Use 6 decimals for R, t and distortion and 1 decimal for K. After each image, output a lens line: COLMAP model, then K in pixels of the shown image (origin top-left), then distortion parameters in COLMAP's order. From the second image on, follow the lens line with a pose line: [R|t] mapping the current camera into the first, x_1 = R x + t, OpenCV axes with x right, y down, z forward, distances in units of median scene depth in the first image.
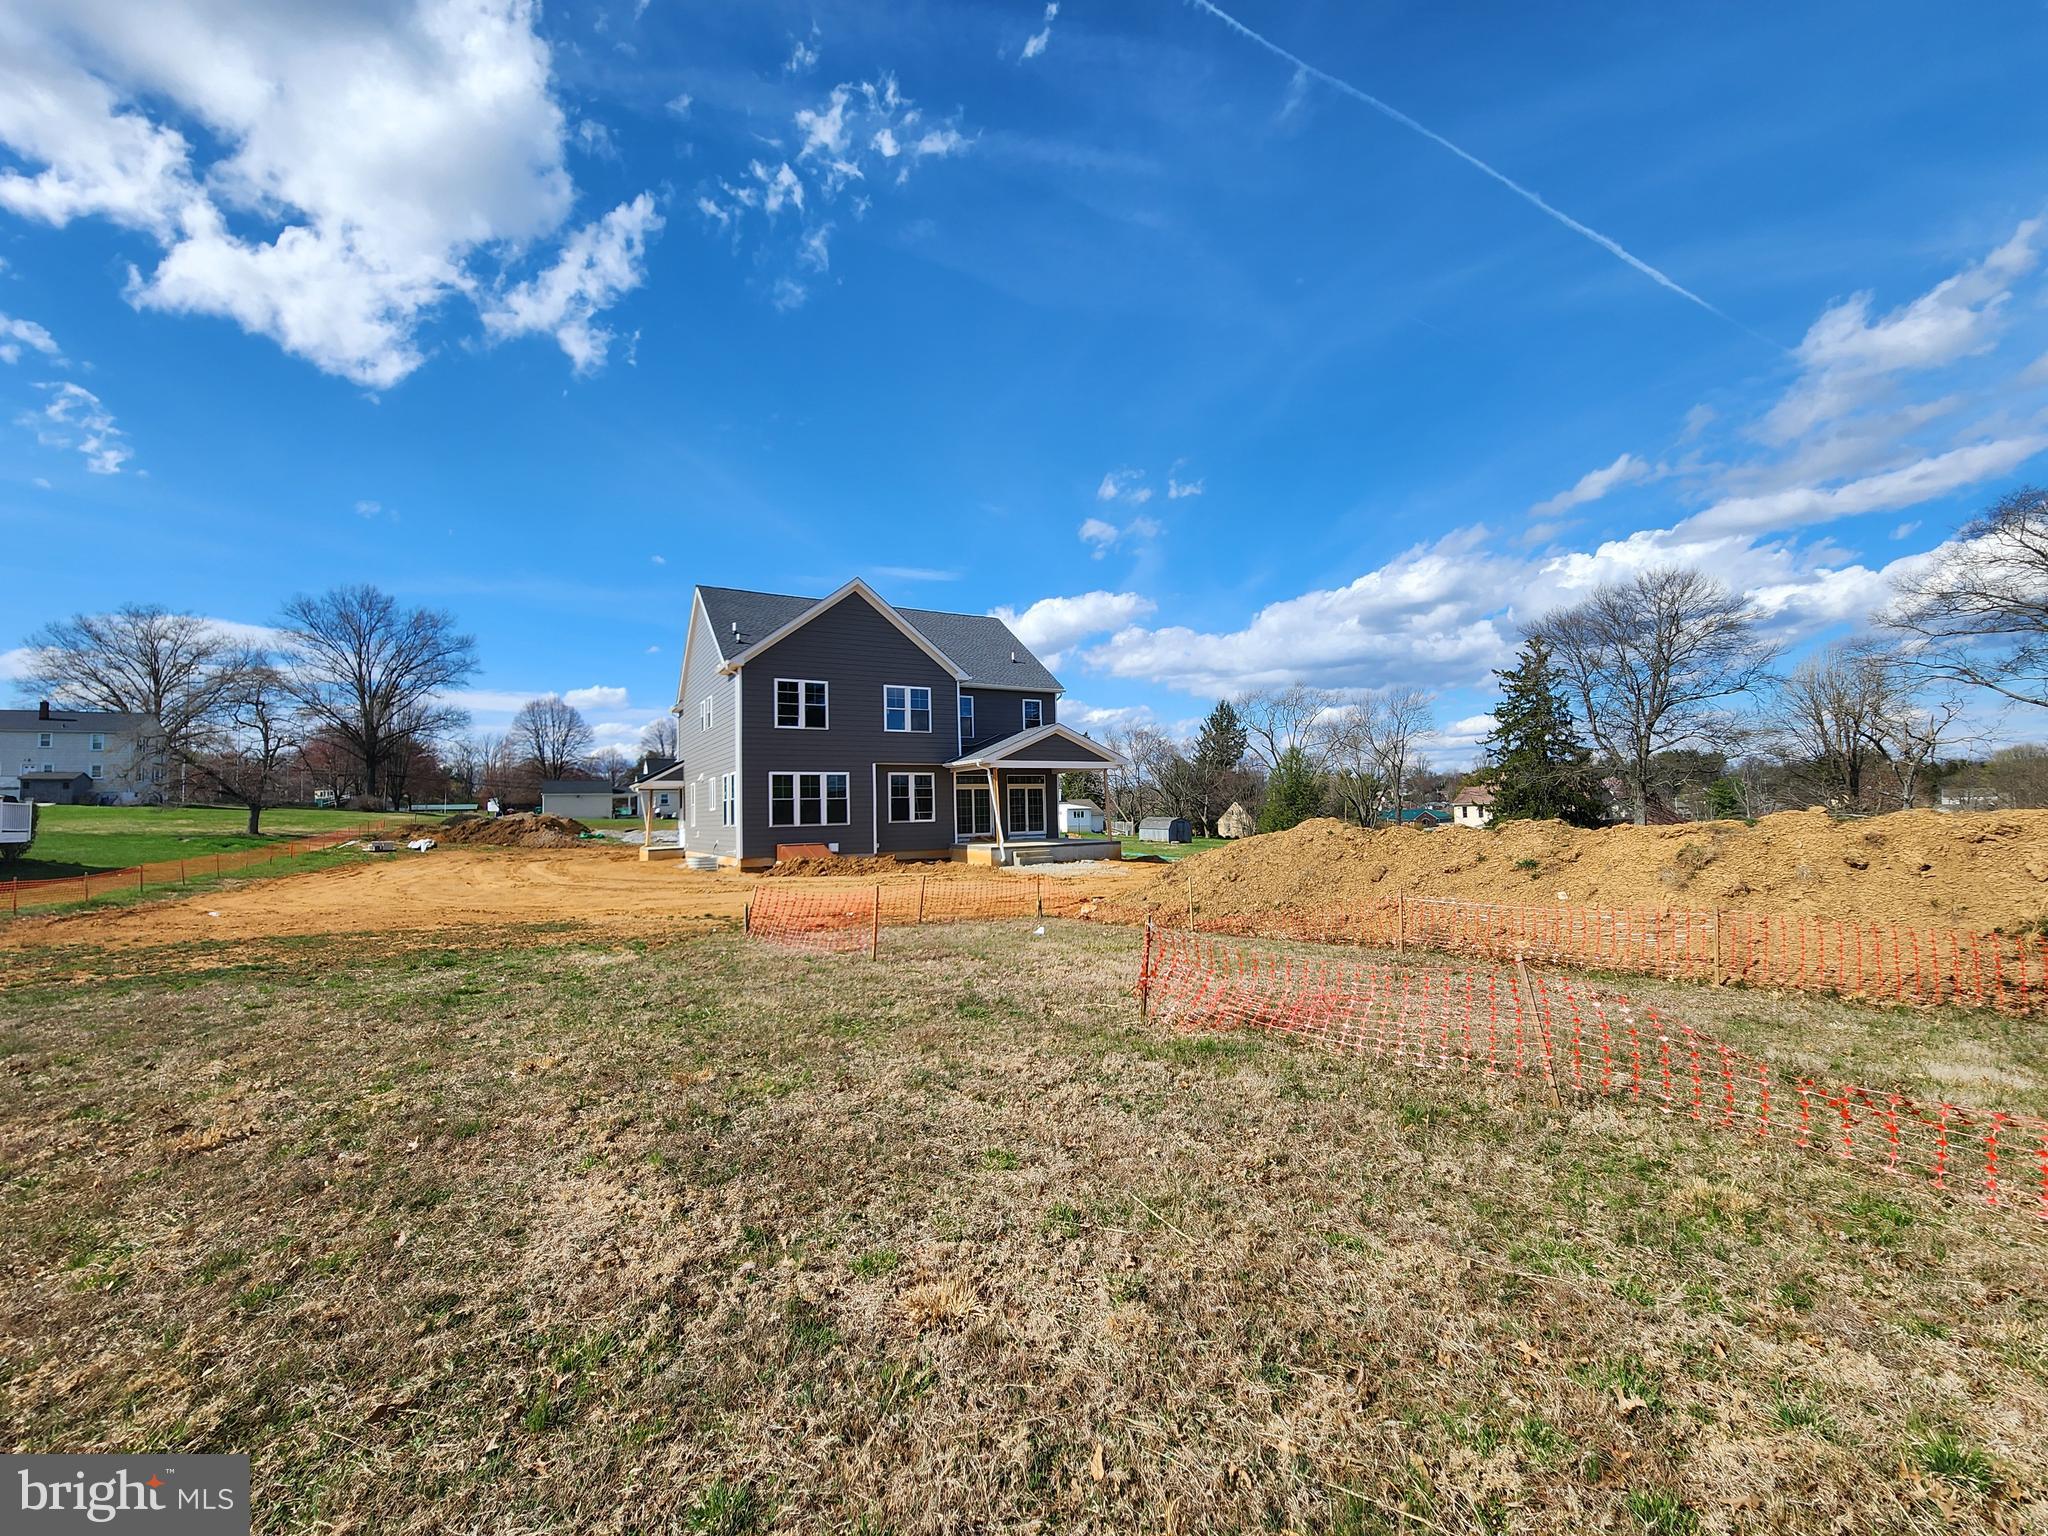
lens RADIAL K [[833.9, 0, 1019.6], [0, 833.9, 764.9], [0, 0, 1]] dist [-0.000565, 0.001076]
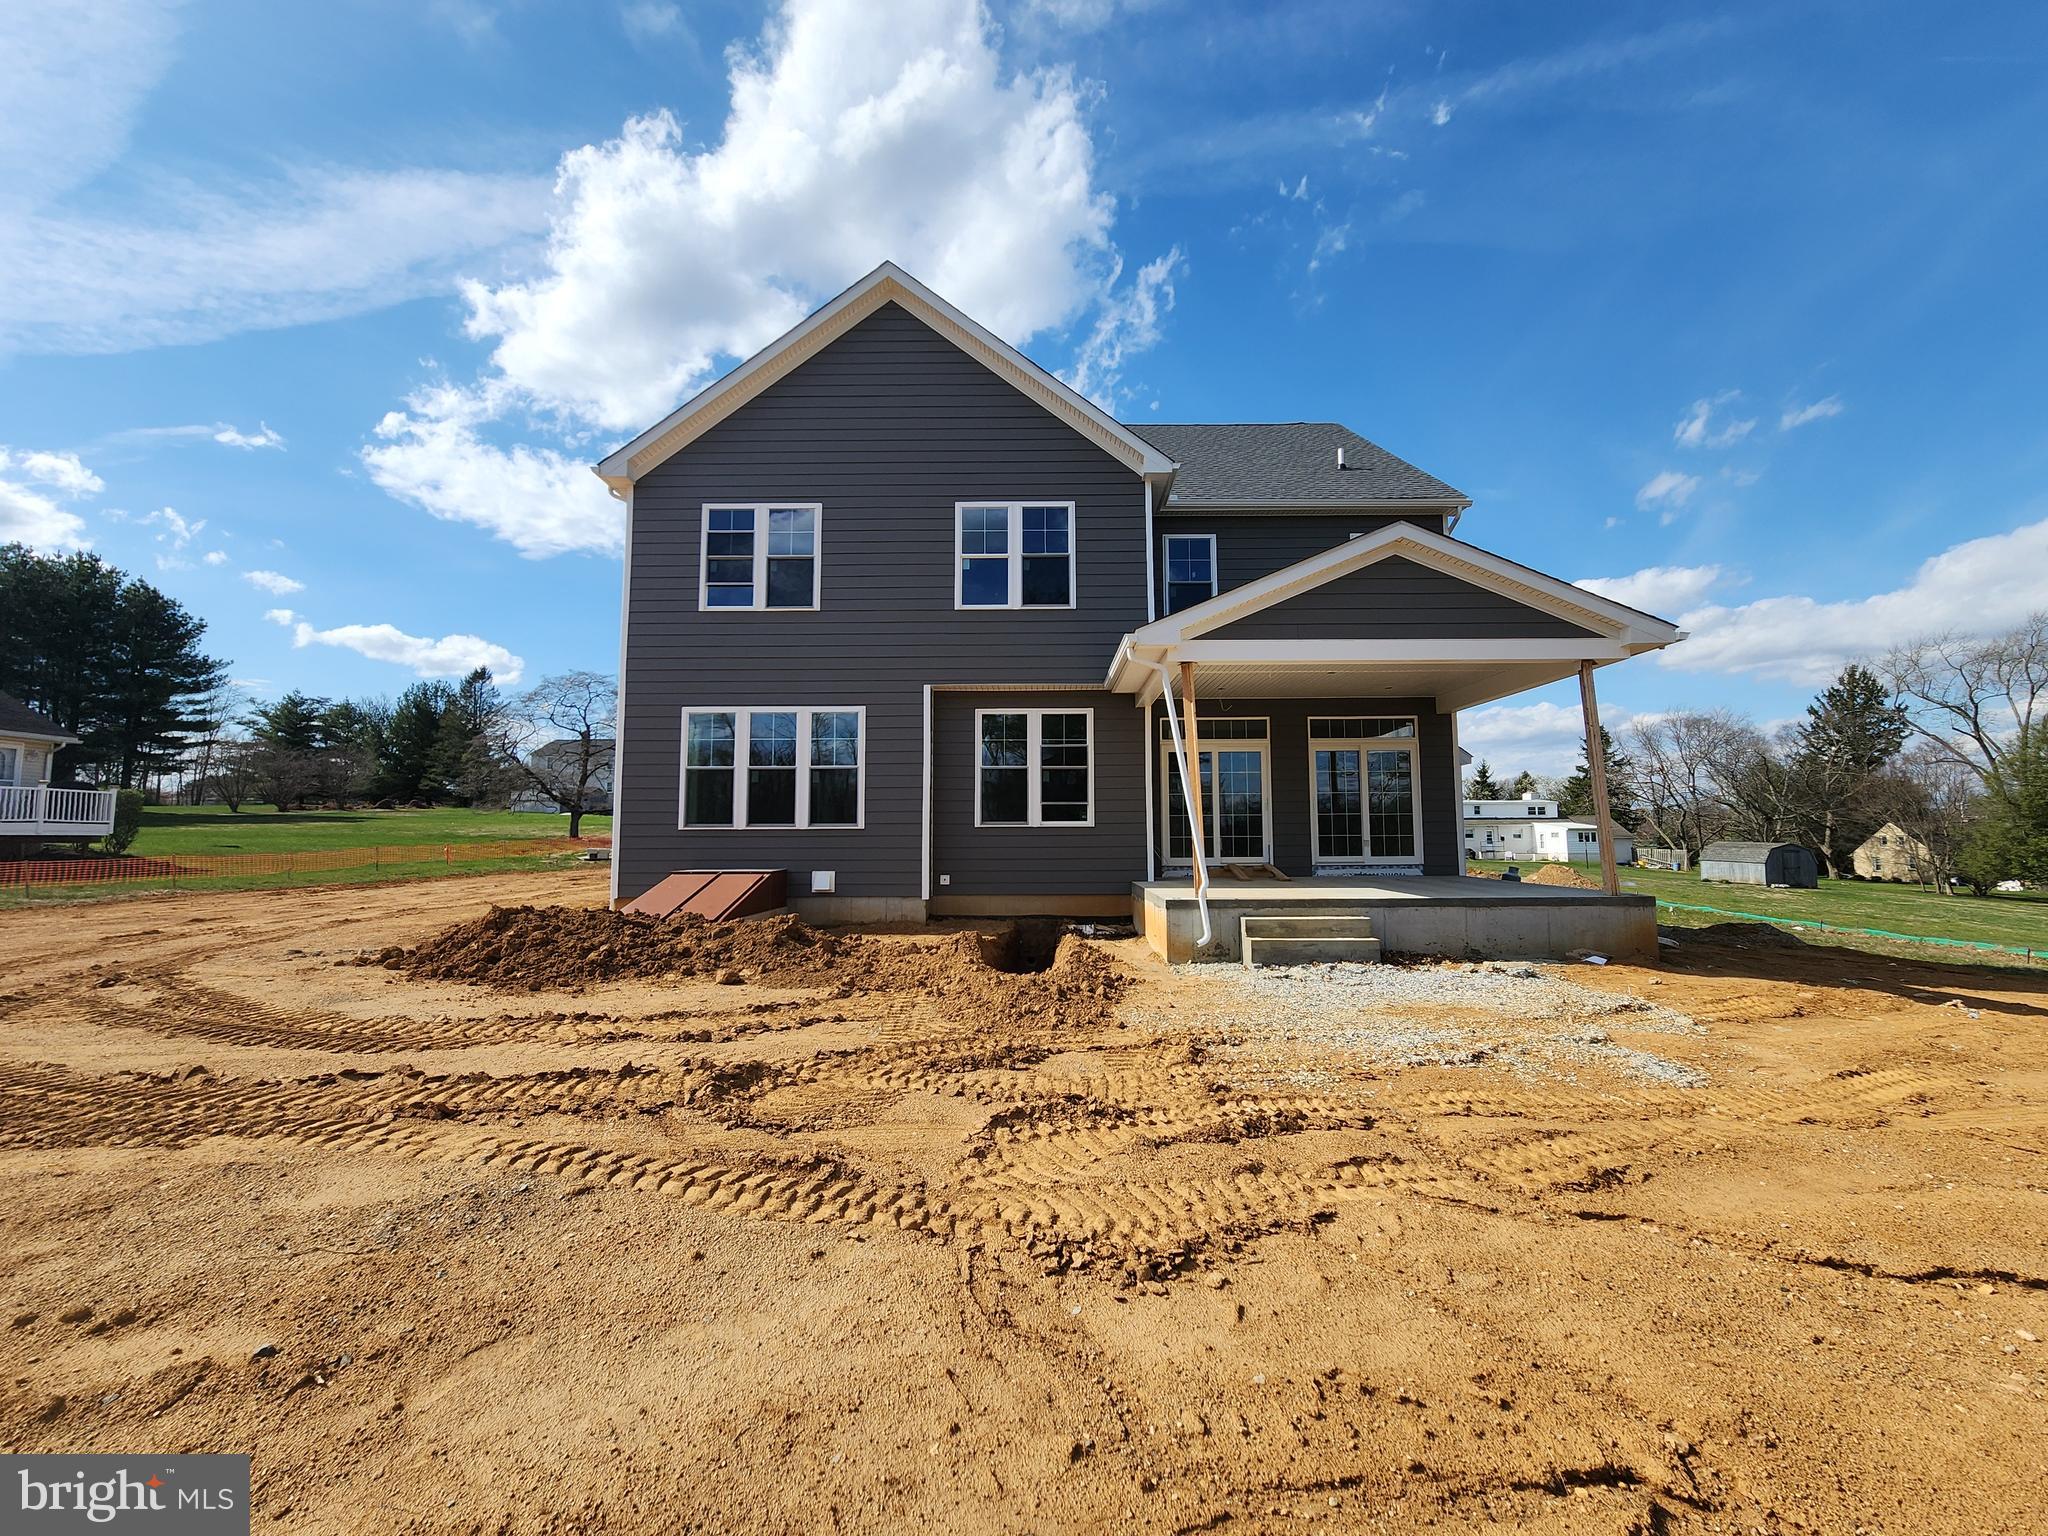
lens RADIAL K [[833.9, 0, 1036.2], [0, 833.9, 769.7], [0, 0, 1]] dist [-0.000565, 0.001076]
pose [[0.866204, -0.024773, -0.499076, 0.031046], [0.014635, 0.999600, -0.024218, 0.019295], [0.499476, 0.013674, 0.866220, 0.245447]]
